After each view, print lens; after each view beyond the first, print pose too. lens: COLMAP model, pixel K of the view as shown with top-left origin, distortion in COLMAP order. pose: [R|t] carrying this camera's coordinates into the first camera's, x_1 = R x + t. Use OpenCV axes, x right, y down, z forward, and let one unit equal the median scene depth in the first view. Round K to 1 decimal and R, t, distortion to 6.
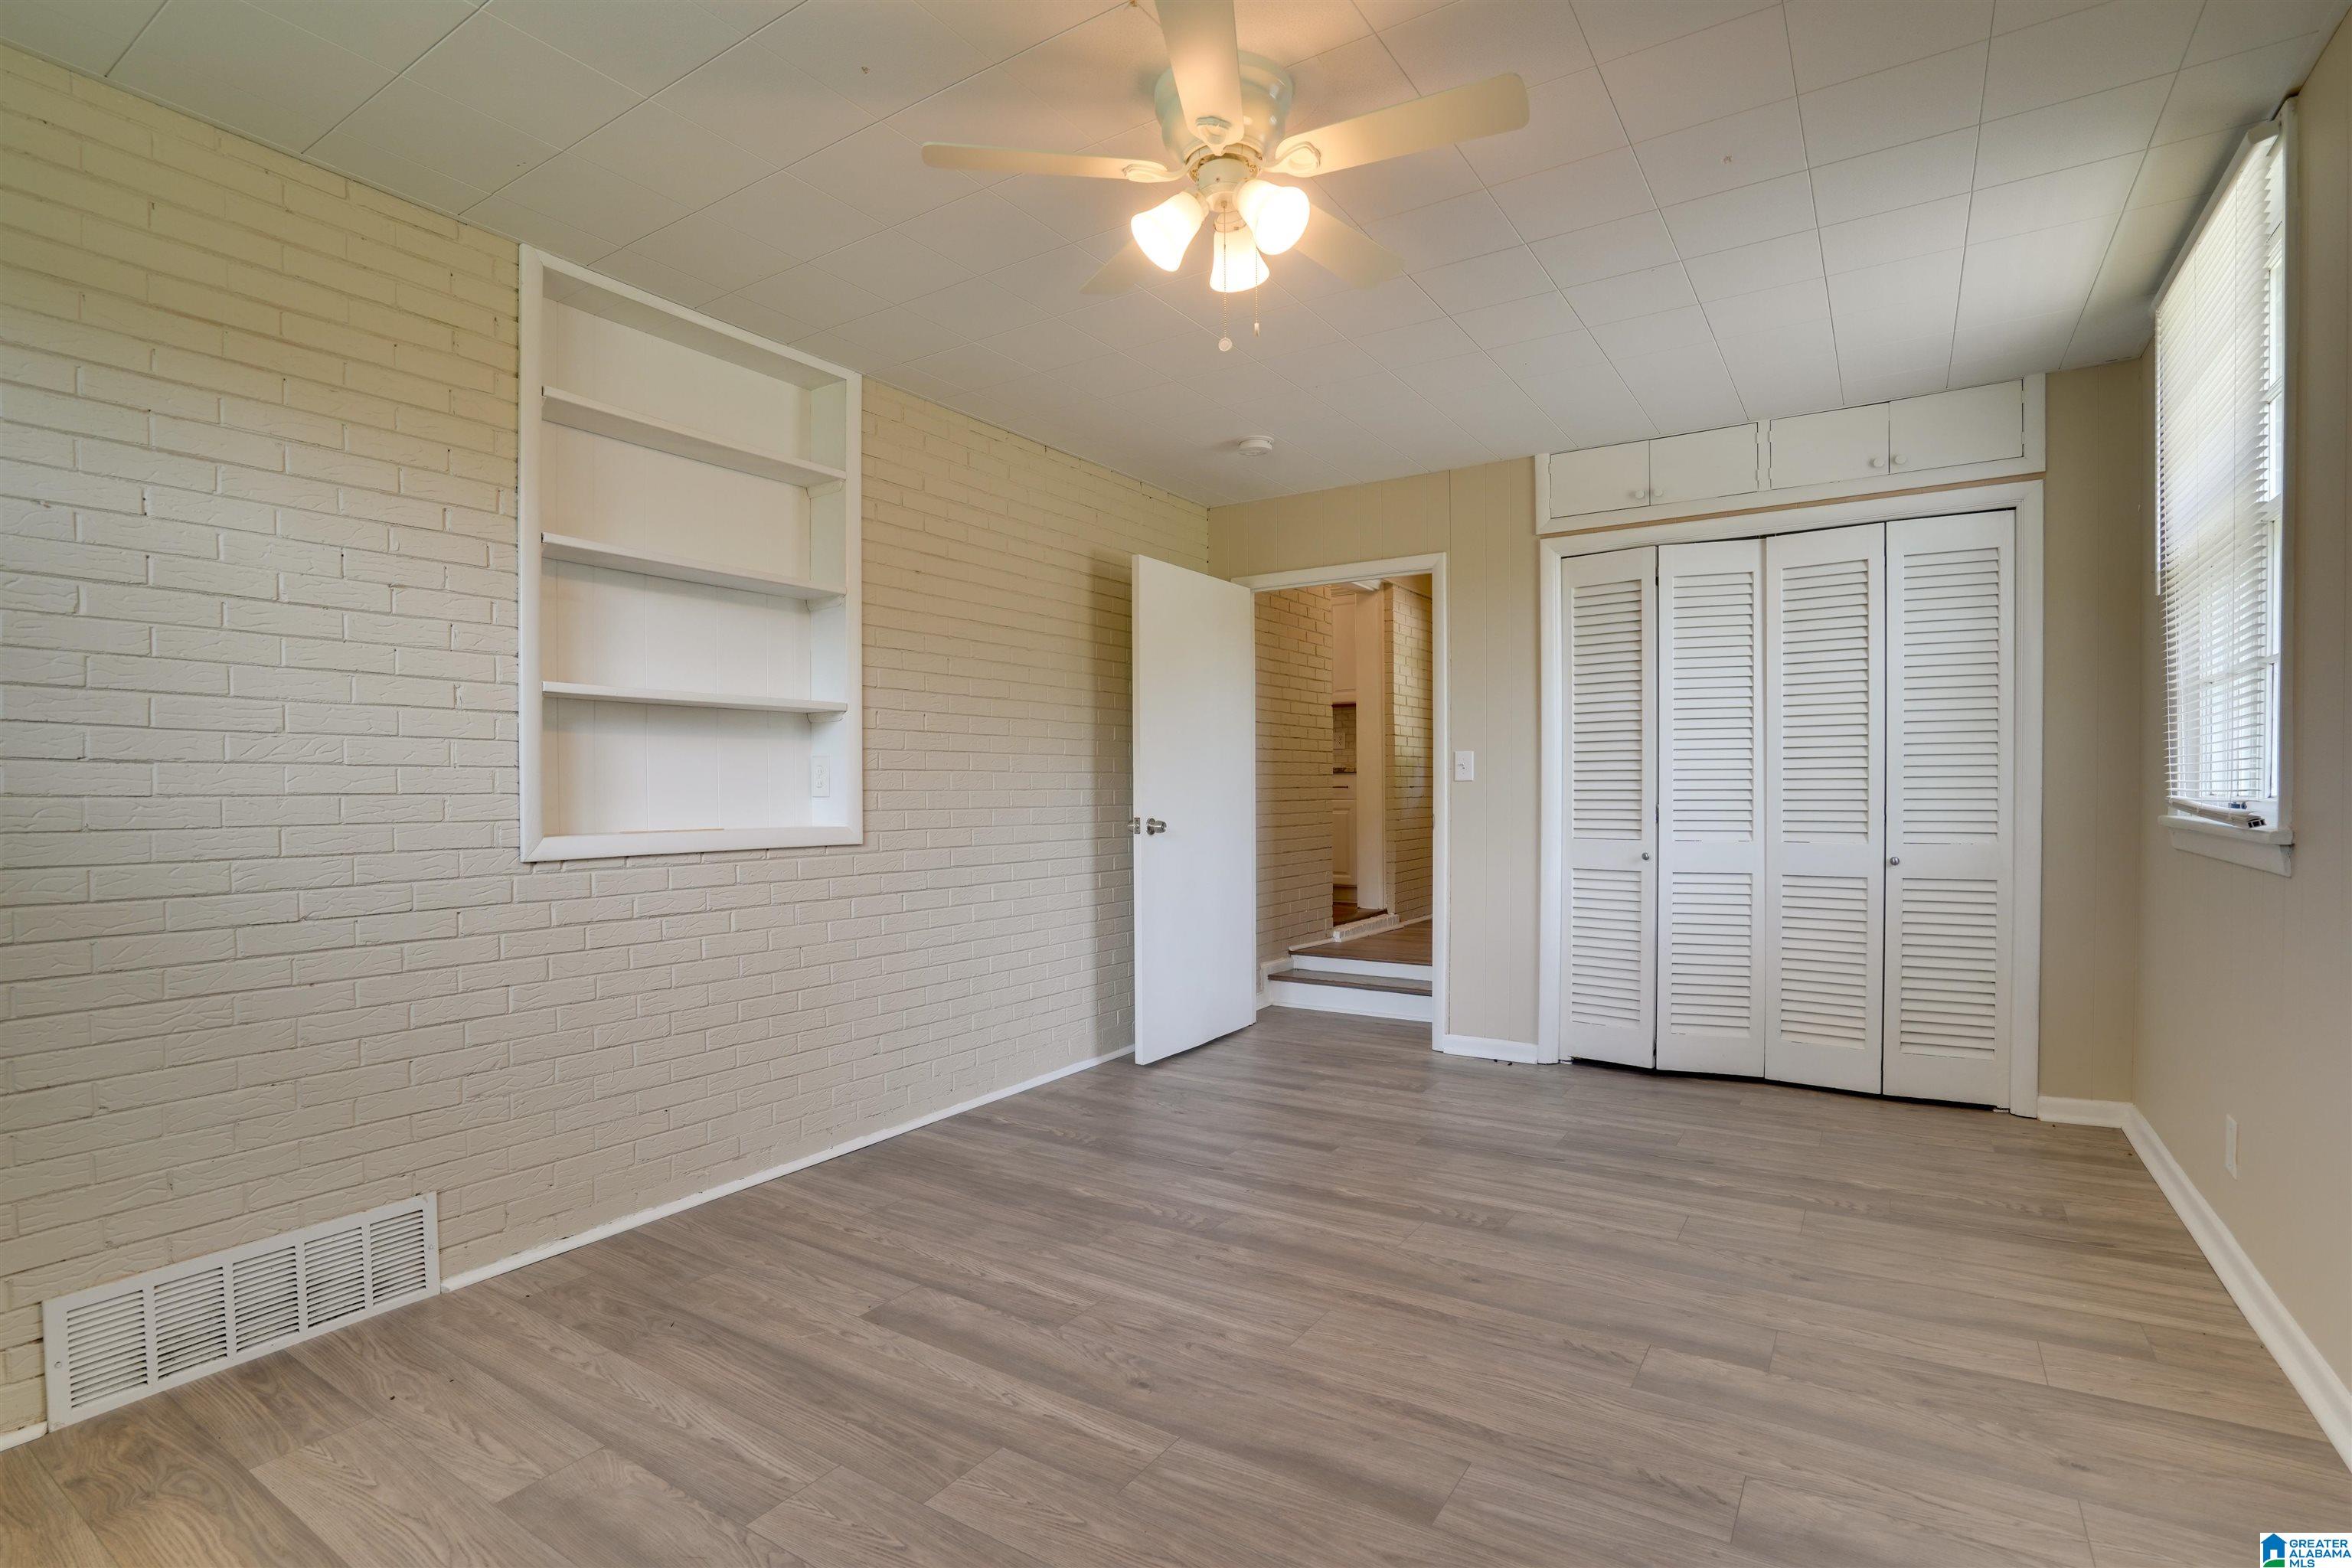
lens RADIAL K [[1085.5, 0, 1176.0], [0, 1085.5, 784.0], [0, 0, 1]] dist [-0.058336, 0.022327]
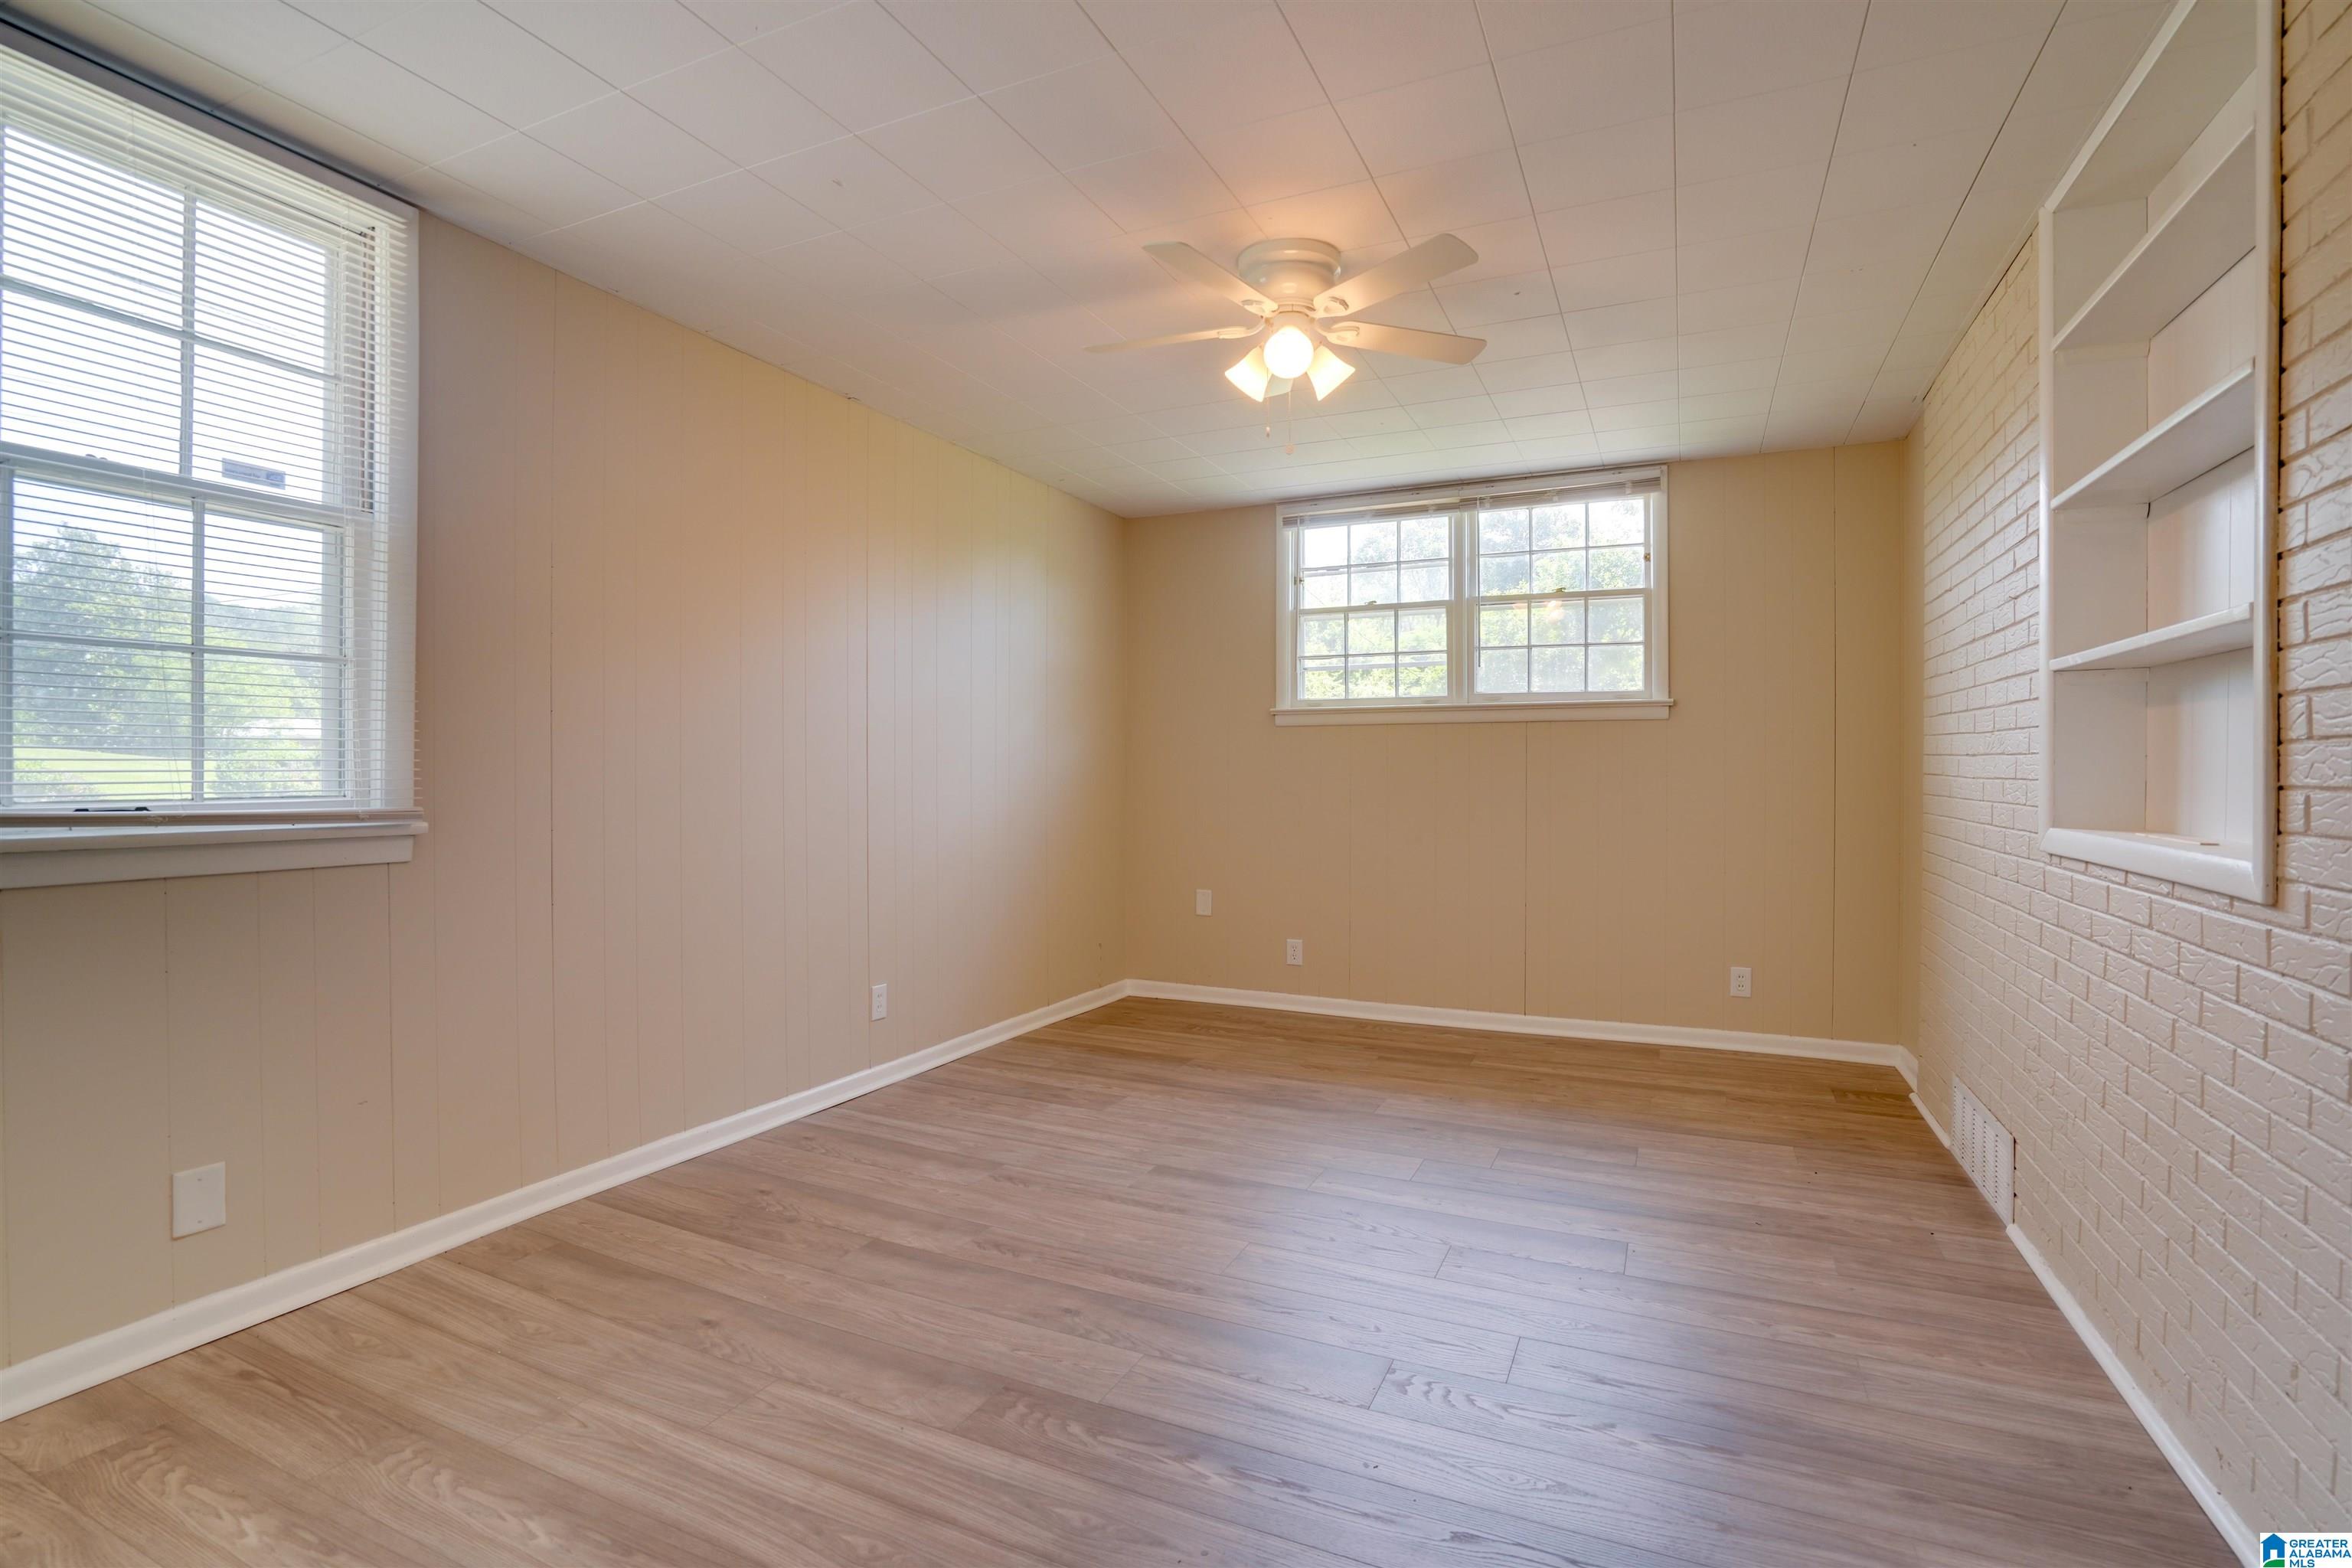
lens RADIAL K [[1085.5, 0, 1176.0], [0, 1085.5, 784.0], [0, 0, 1]] dist [-0.058336, 0.022327]
pose [[-0.989428, 0.010080, -0.144676, 0.310202], [0.008296, 0.999882, 0.012928, -0.005809], [0.144789, 0.011591, -0.989395, 1.887122]]
